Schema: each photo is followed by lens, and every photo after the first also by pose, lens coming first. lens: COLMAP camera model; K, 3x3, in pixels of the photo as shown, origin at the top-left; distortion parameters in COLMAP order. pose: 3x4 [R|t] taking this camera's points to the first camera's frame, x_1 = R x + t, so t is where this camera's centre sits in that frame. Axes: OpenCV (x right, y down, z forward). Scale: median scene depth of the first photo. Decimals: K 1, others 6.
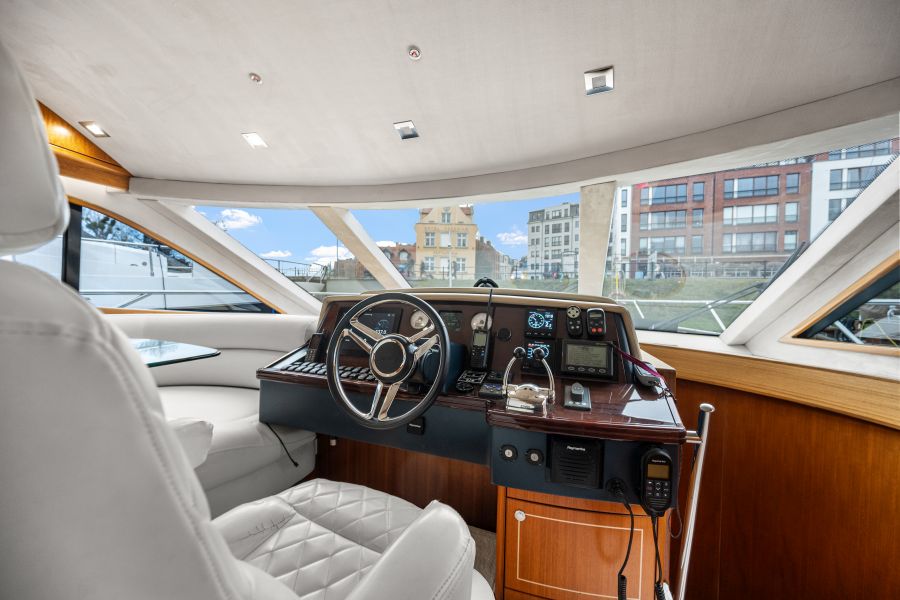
lens RADIAL K [[351.4, 0, 450.7], [0, 351.4, 299.4], [0, 0, 1]] dist [-0.003503, 0.001005]
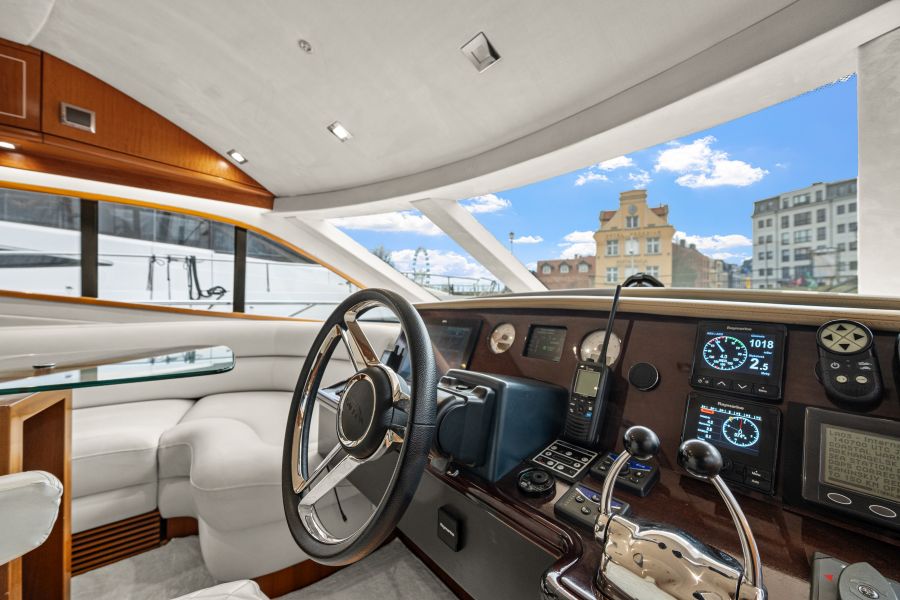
lens RADIAL K [[351.4, 0, 448.2], [0, 351.4, 298.2], [0, 0, 1]] dist [-0.003503, 0.001005]
pose [[0.876851, -0.011726, -0.480620, 0.128511], [-0.008885, 0.999137, -0.040586, 0.011306], [0.480681, 0.039858, 0.875989, 0.376407]]
